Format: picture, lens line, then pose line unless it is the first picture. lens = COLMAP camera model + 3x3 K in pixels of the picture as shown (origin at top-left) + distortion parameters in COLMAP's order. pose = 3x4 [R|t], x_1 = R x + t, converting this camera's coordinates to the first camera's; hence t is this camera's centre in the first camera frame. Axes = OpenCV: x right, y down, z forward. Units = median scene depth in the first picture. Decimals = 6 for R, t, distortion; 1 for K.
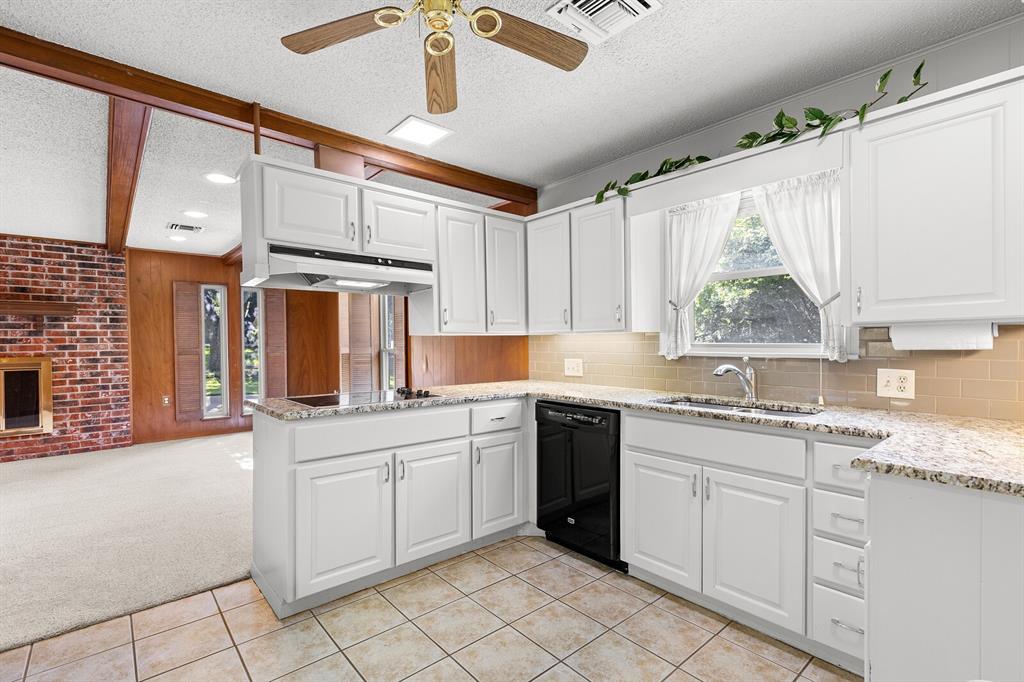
lens RADIAL K [[468.9, 0, 514.6], [0, 468.9, 346.3], [0, 0, 1]] dist [0.002151, 0.000225]
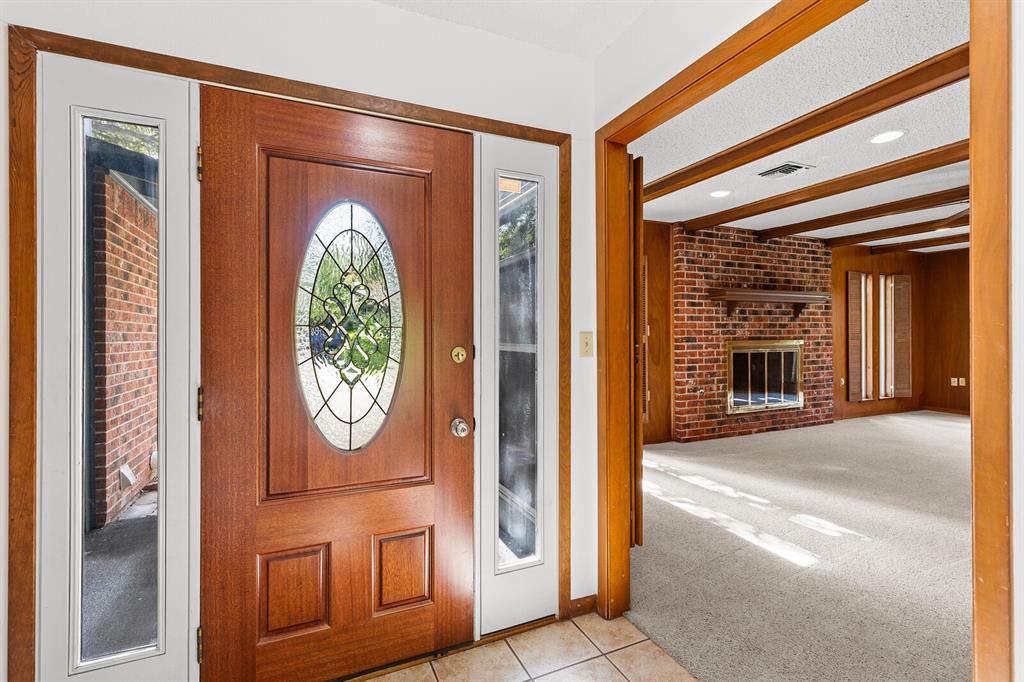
lens RADIAL K [[468.9, 0, 511.6], [0, 468.9, 337.8], [0, 0, 1]] dist [0.002151, 0.000225]
pose [[0.954446, 0.001876, -0.298379, -1.227835], [-0.004556, 0.999955, -0.008285, 0.027935], [0.298350, 0.009267, 0.954412, -0.274051]]
